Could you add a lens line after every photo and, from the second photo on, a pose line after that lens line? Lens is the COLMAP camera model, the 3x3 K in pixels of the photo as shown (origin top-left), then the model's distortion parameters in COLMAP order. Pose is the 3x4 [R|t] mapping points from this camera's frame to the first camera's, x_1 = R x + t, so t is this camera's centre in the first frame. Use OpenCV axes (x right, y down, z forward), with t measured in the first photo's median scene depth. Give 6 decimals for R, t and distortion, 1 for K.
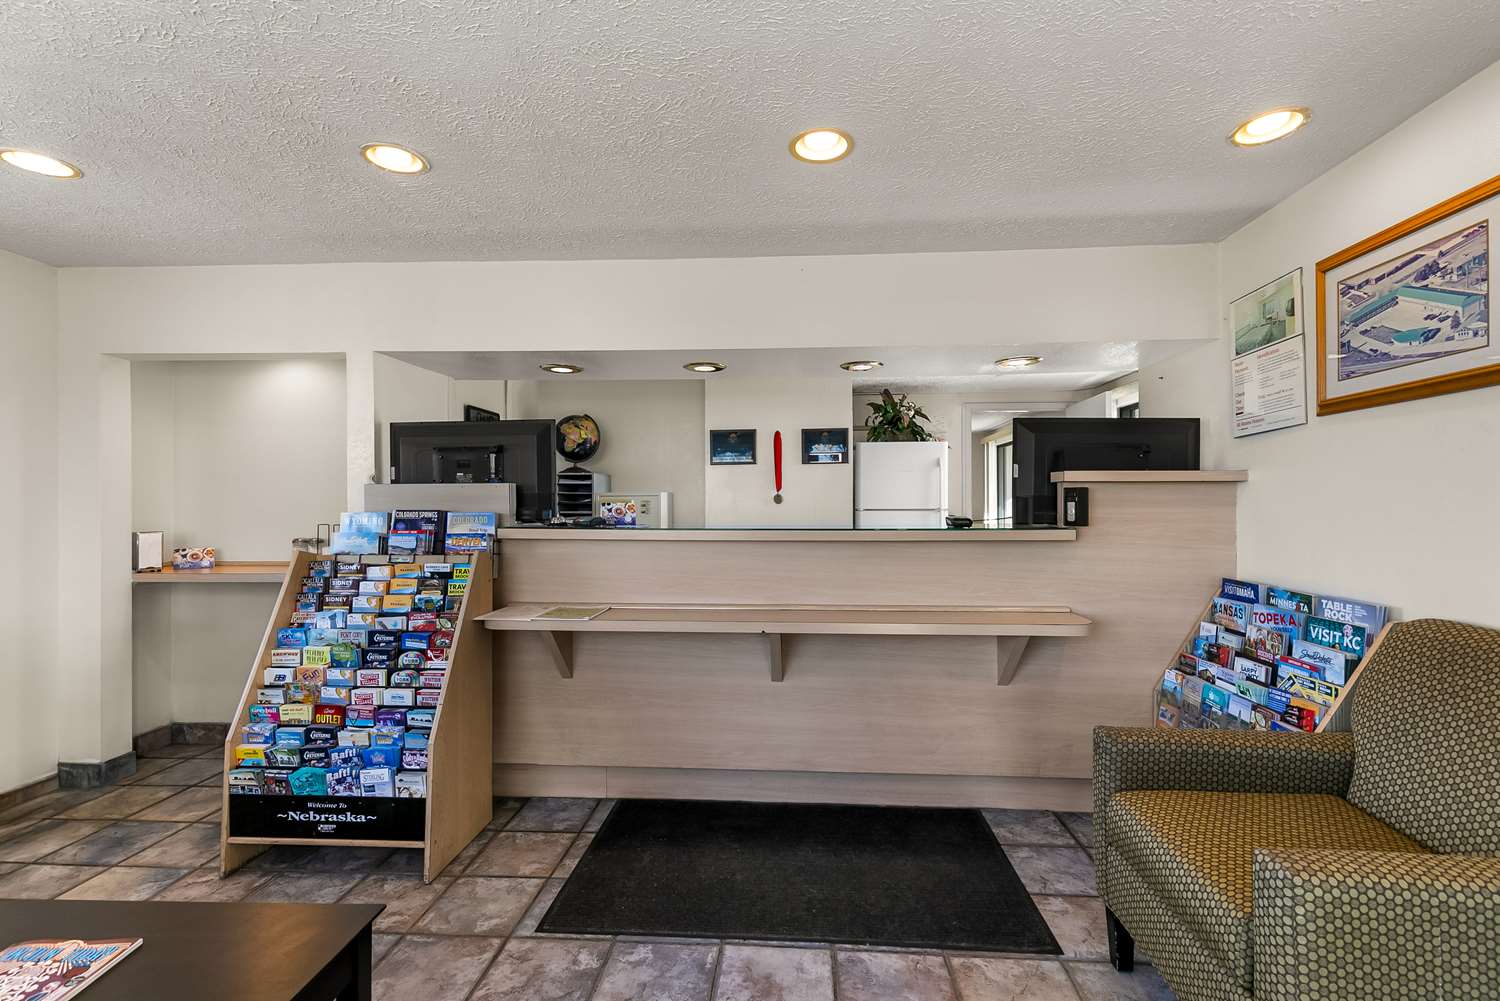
lens RADIAL K [[689.8, 0, 760.2], [0, 689.8, 504.3], [0, 0, 1]] dist [0.008617, 0.000148]
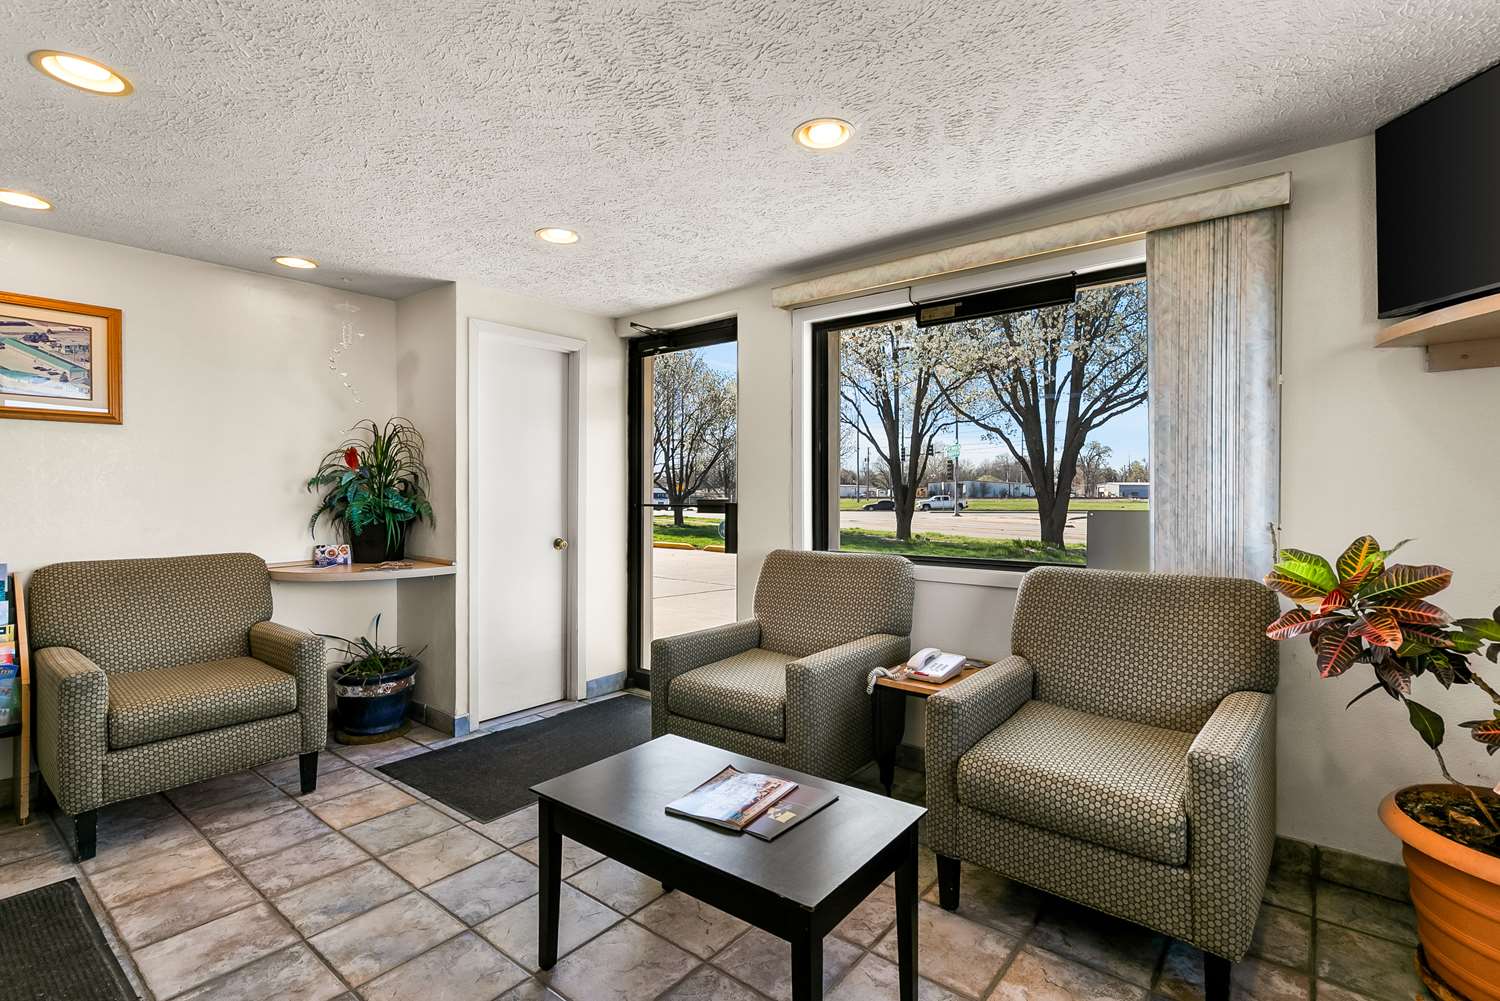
lens RADIAL K [[689.8, 0, 760.0], [0, 689.8, 499.8], [0, 0, 1]] dist [0.008617, 0.000148]
pose [[-0.816643, -0.000592, 0.577143, -0.959532], [0.002514, 0.999986, 0.004582, 0.013114], [-0.577138, 0.005193, -0.816630, 1.056511]]
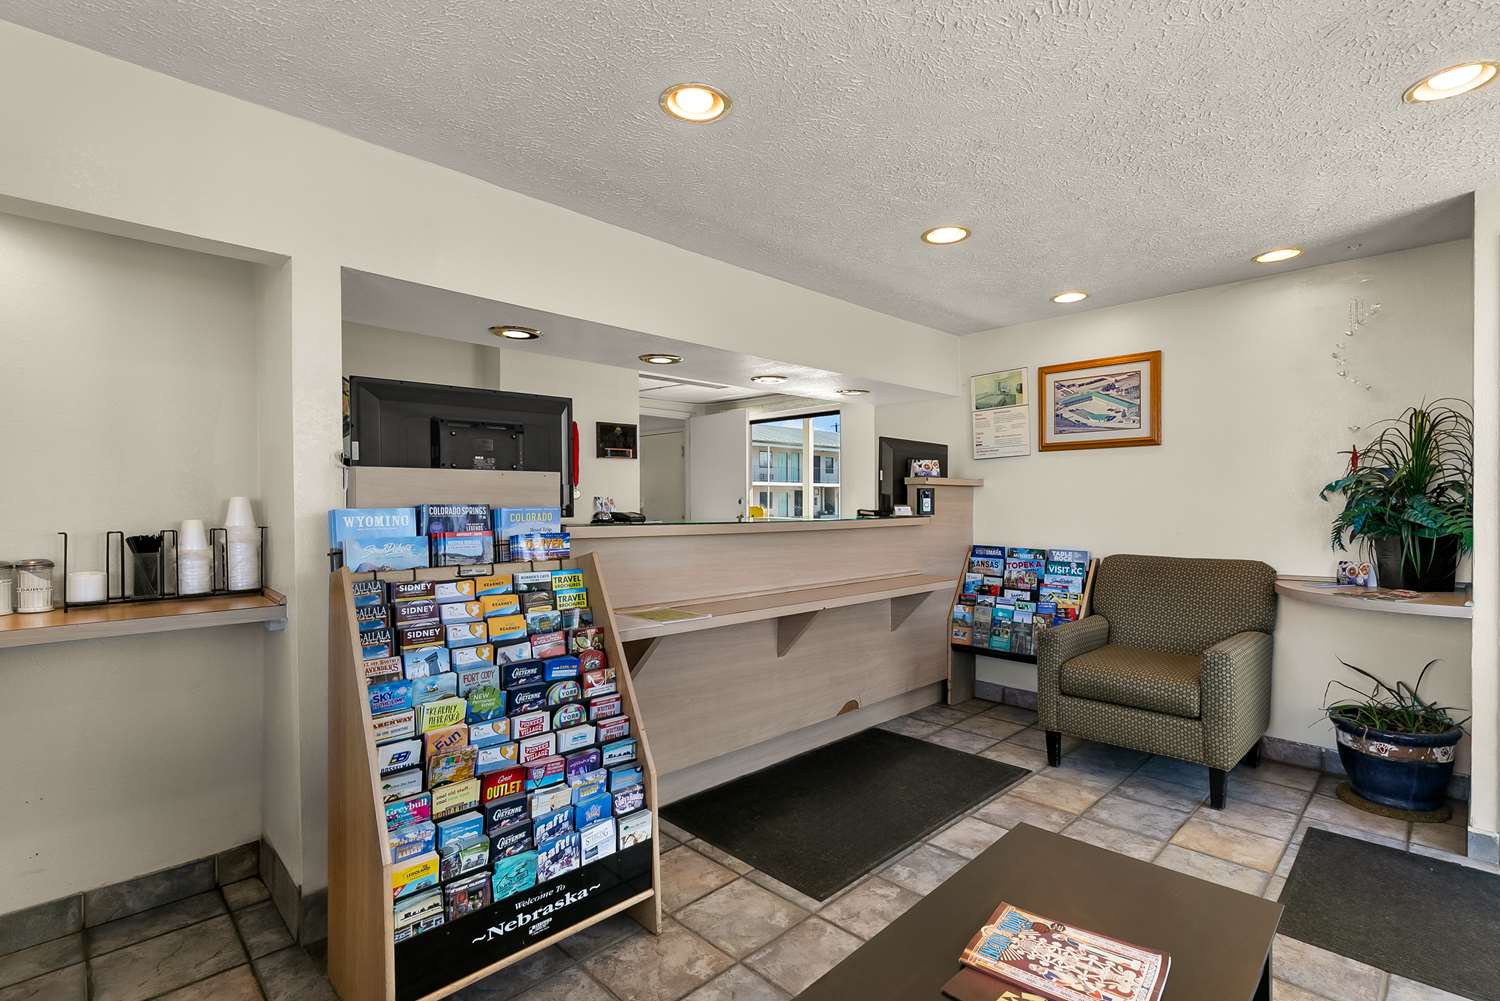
lens RADIAL K [[717.0, 0, 782.2], [0, 717.0, 505.3], [0, 0, 1]] dist [0.005351, -0.000252]
pose [[0.642516, -0.002529, 0.766268, -1.032774], [-0.001567, 0.999988, 0.004615, 0.005855], [-0.766271, -0.004166, 0.642504, 0.294683]]
